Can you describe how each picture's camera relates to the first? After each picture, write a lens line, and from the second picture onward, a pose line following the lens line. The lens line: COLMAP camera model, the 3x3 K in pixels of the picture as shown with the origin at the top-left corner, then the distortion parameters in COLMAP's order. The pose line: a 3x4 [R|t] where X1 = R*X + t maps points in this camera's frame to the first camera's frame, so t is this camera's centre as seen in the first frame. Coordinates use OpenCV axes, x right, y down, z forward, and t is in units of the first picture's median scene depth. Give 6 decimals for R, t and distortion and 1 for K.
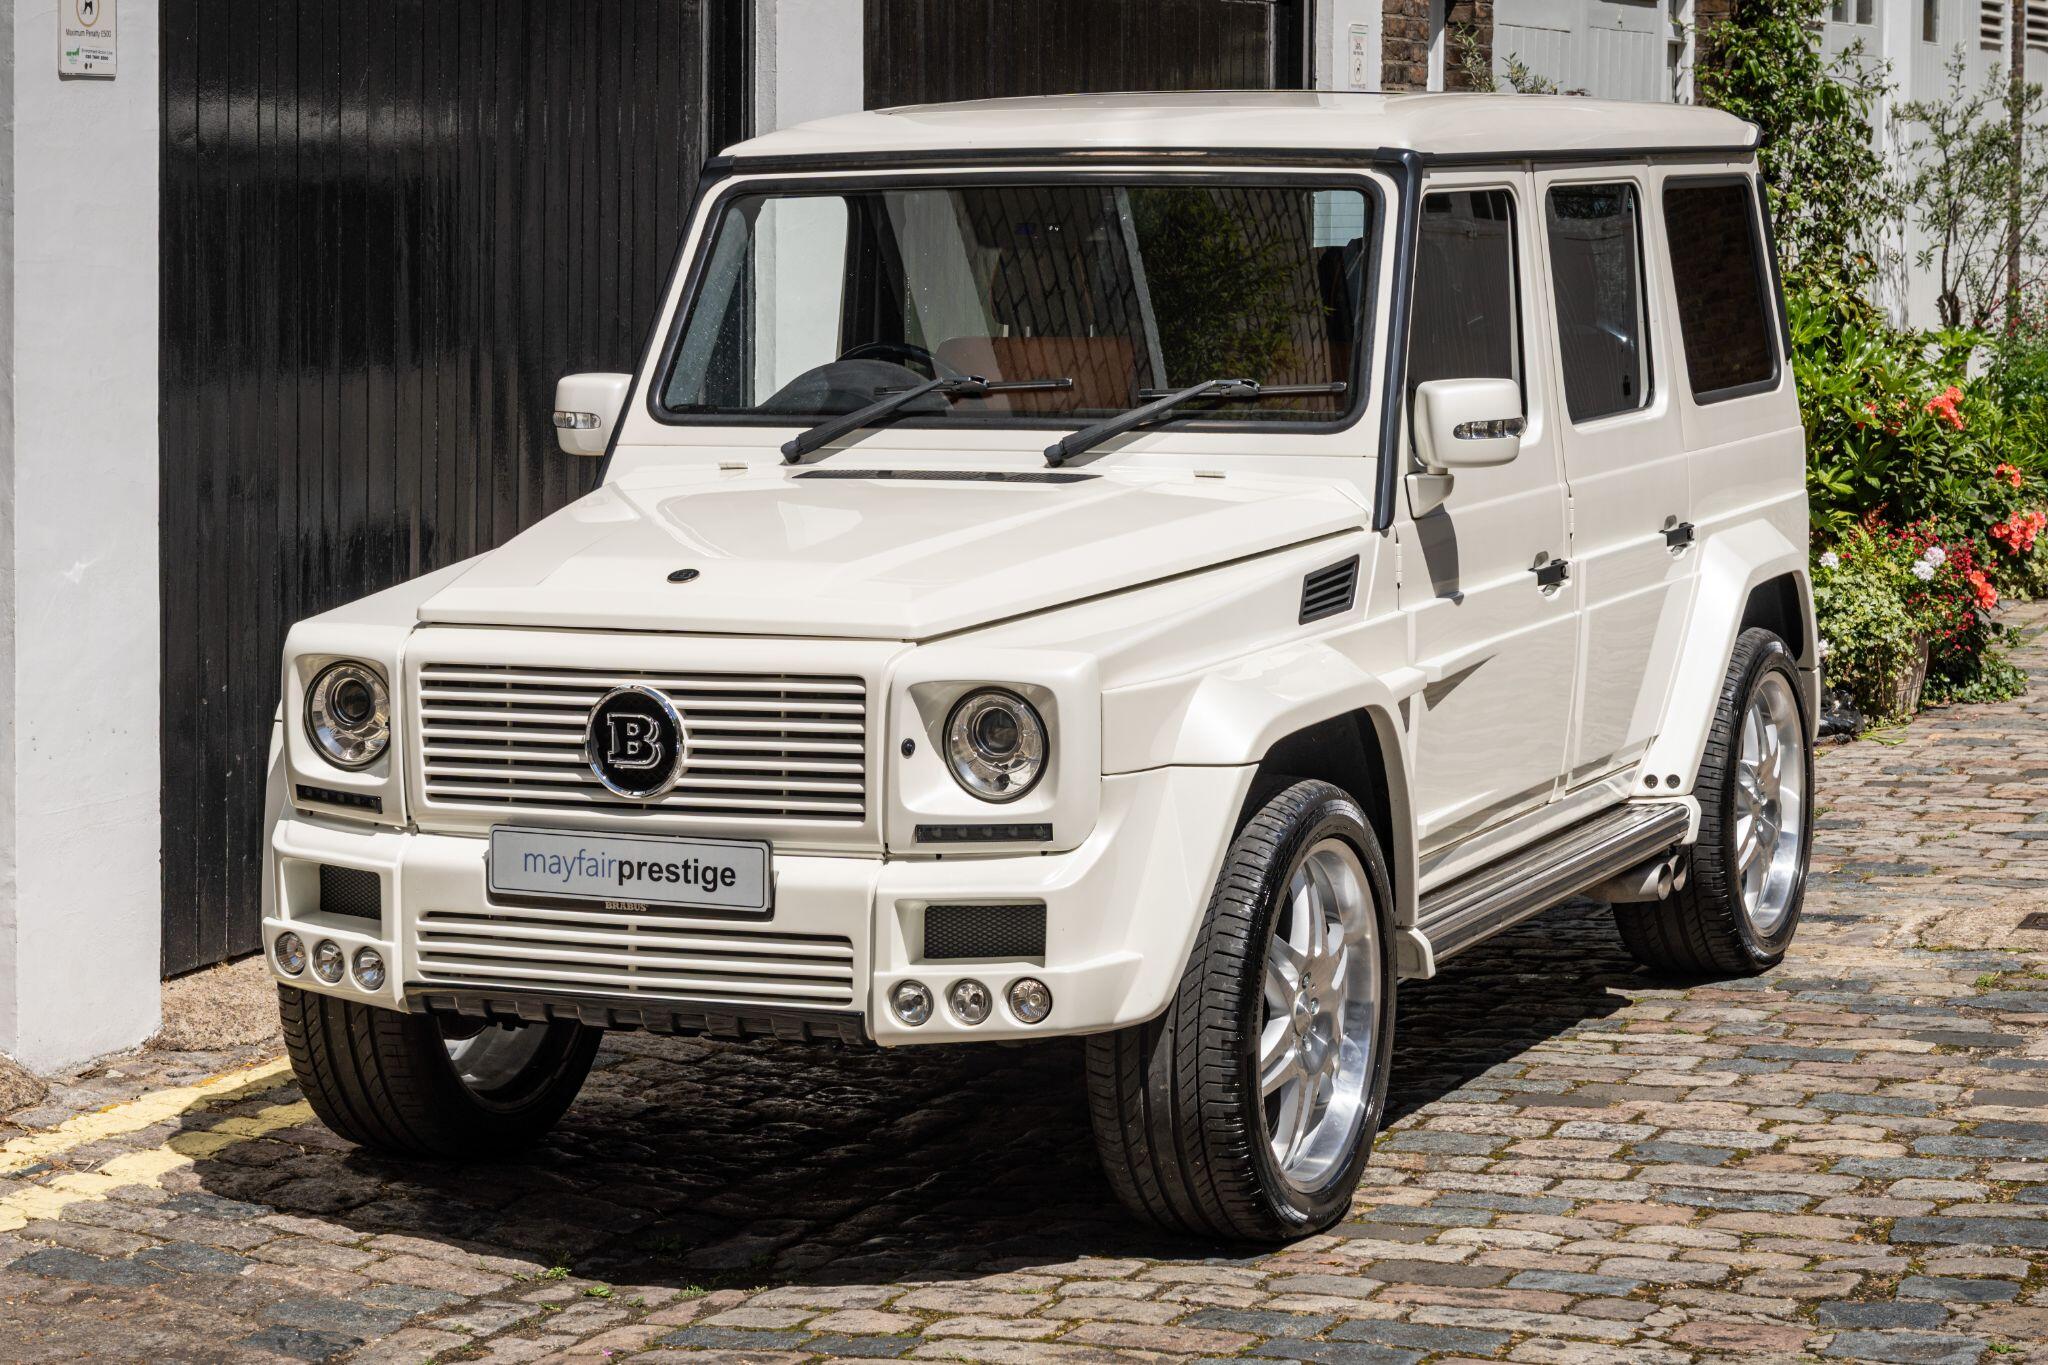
lens RADIAL K [[4863.5, 0, 1024.0], [0, 4863.5, 682.5], [0, 0, 1]] dist [-0.064411, -0.240666]
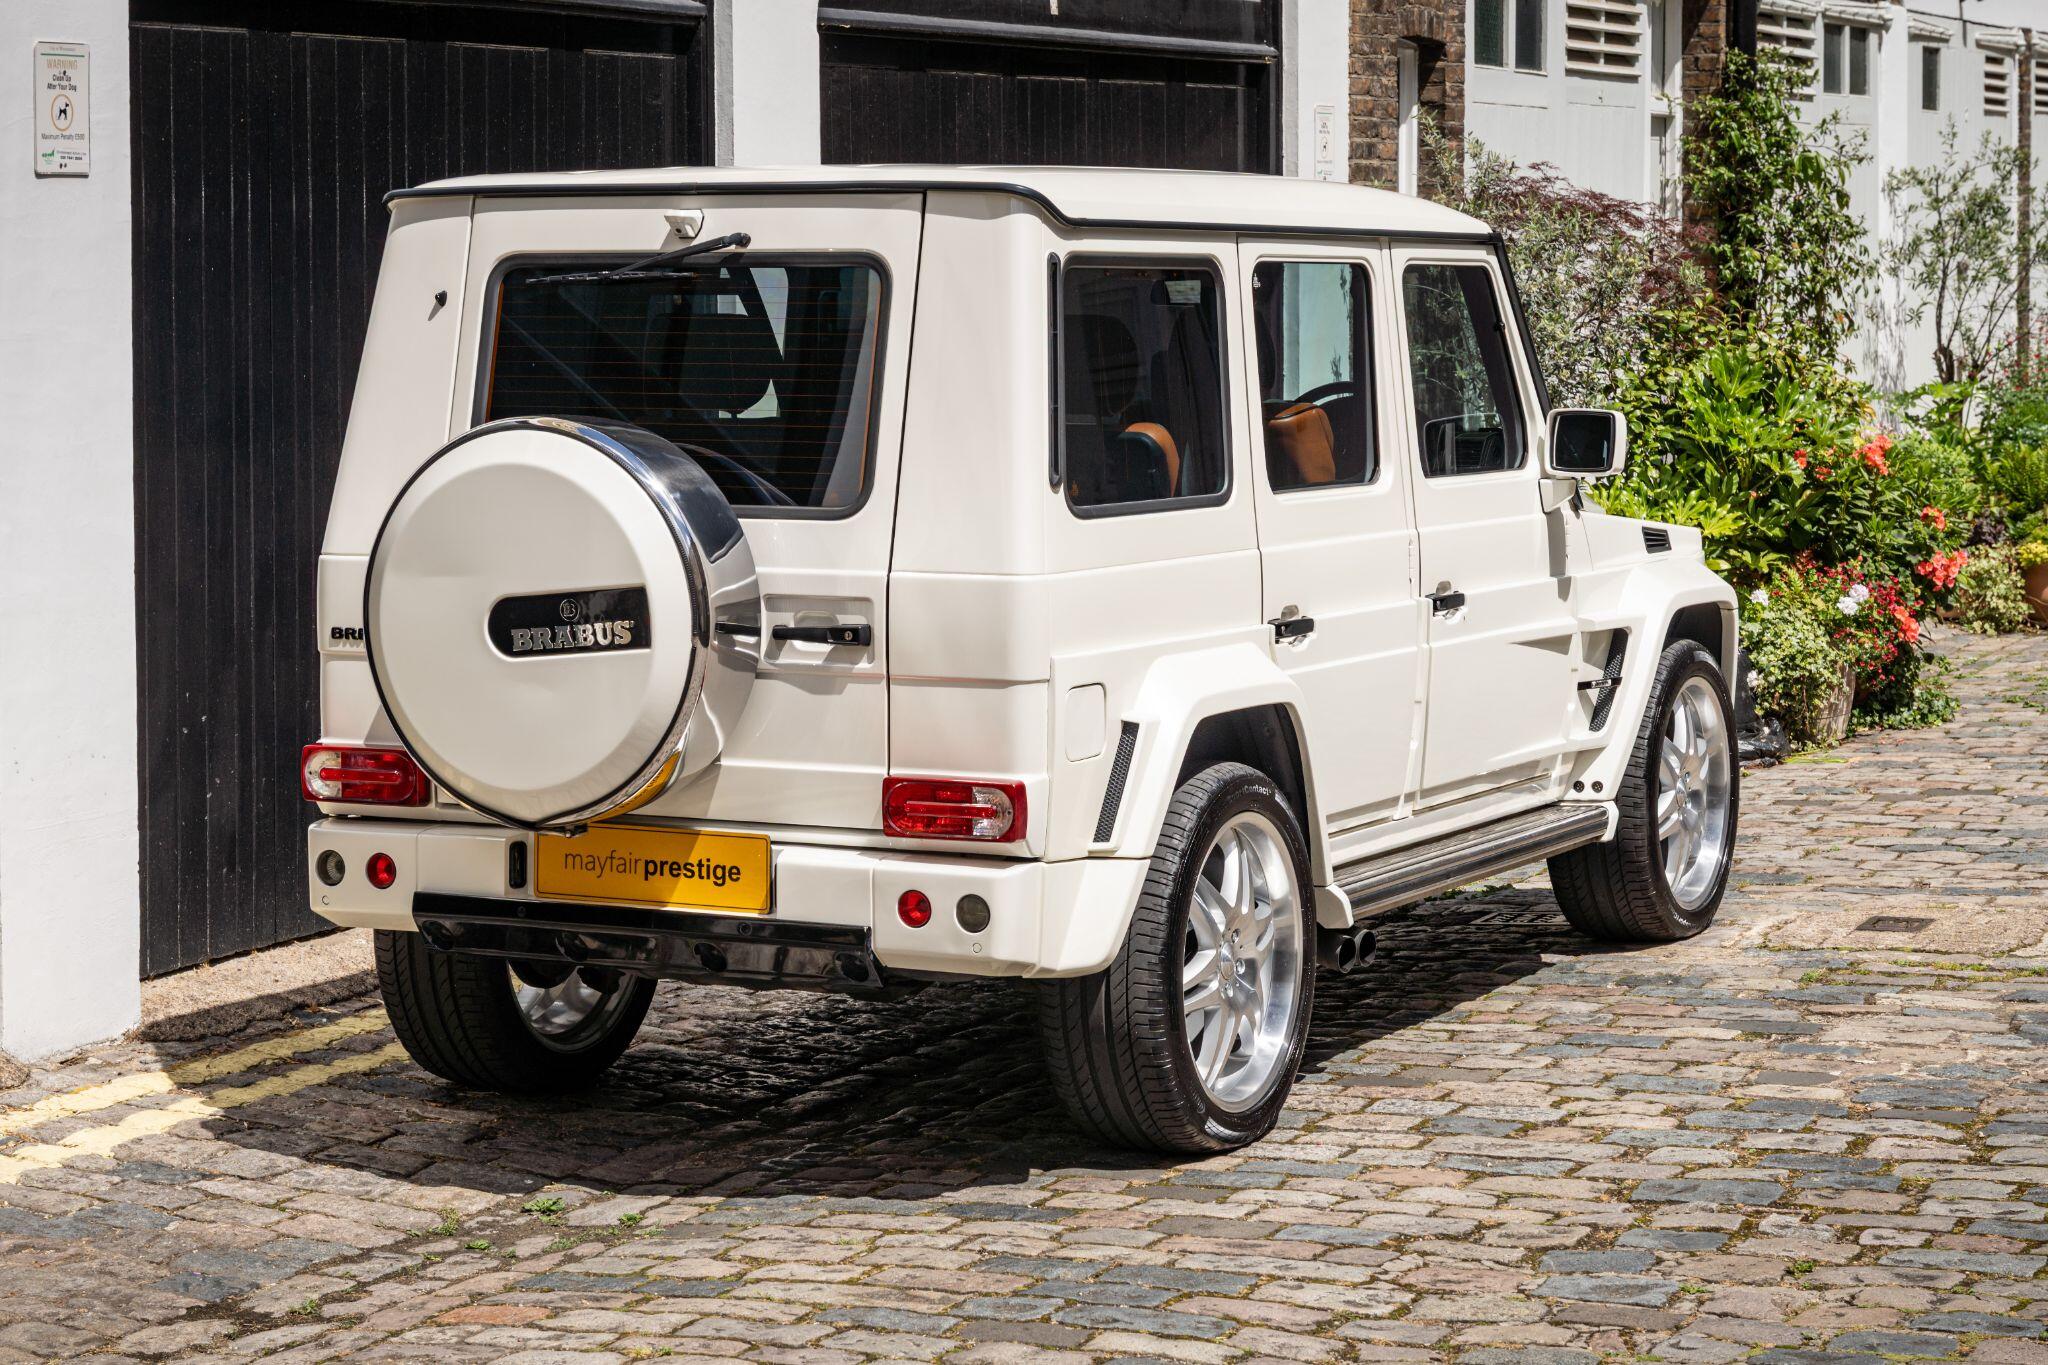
lens RADIAL K [[4683.4, 0, 1001.6], [0, 4683.4, 675.8], [0, 0, 1]] dist [-0.053397, -0.225664]
pose [[0.998995, -0.006539, -0.044338, 0.072596], [0.006040, 0.999917, -0.011375, 0.005112], [0.044409, 0.011096, 0.998952, -0.074474]]
